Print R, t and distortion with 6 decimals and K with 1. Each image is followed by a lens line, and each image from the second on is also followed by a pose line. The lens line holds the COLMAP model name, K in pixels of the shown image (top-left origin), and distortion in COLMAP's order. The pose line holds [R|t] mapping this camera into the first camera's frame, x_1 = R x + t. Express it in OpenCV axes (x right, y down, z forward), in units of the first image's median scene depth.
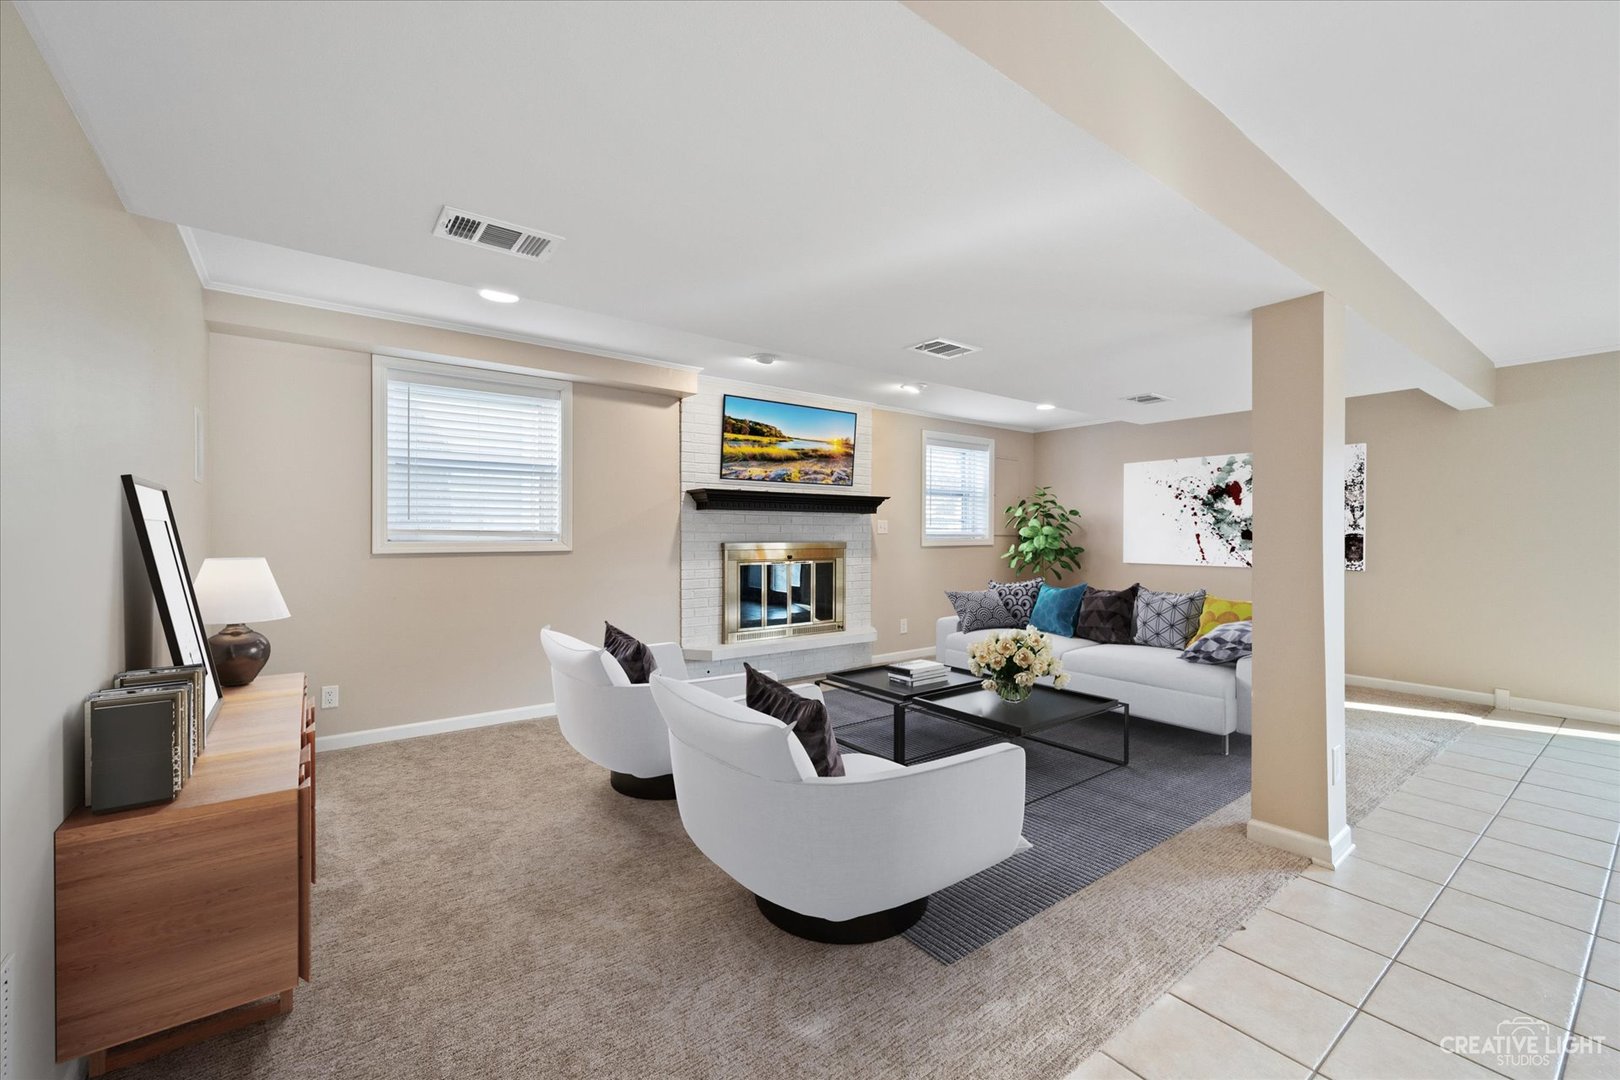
lens RADIAL K [[671.2, 0, 814.8], [0, 671.2, 518.3], [0, 0, 1]] dist [0.000279, 0.000031]
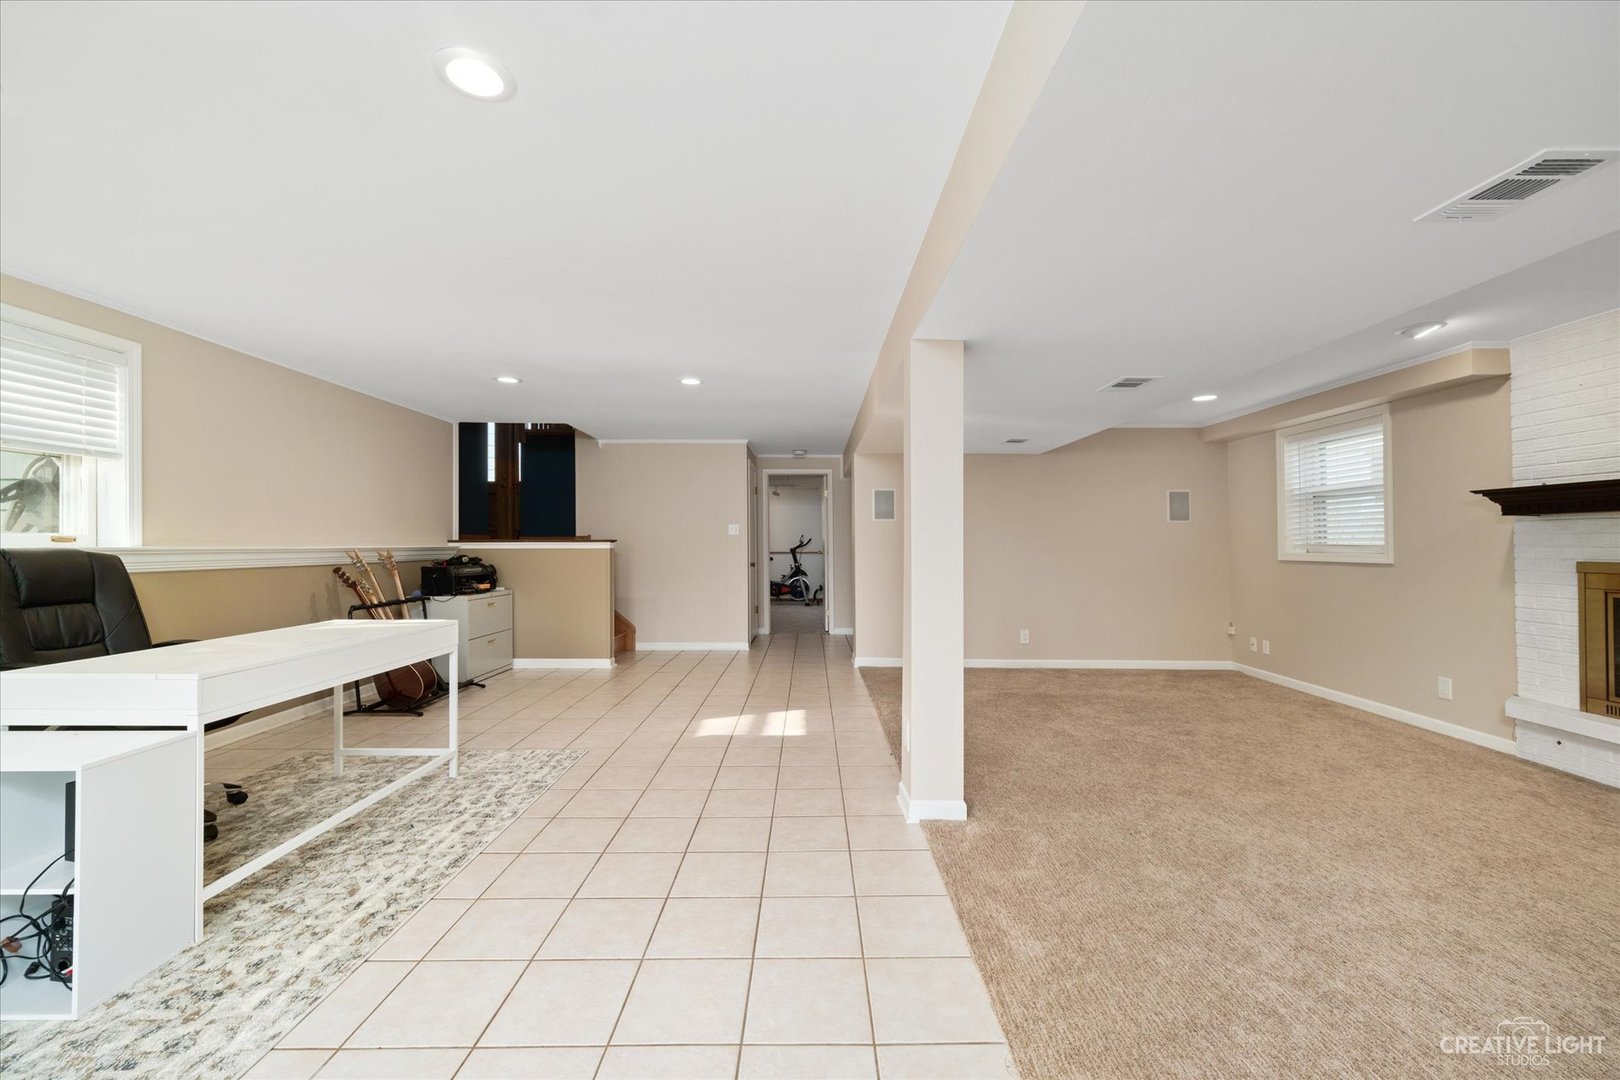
lens RADIAL K [[642.5, 0, 810.0], [0, 642.5, 540.0], [0, 0, 1]] dist [0.001860, 0.000165]
pose [[-0.604674, -0.009716, -0.796413, 1.000042], [0.006571, 0.999831, -0.017187, 0.022461], [0.796446, -0.015626, -0.604508, 0.904062]]
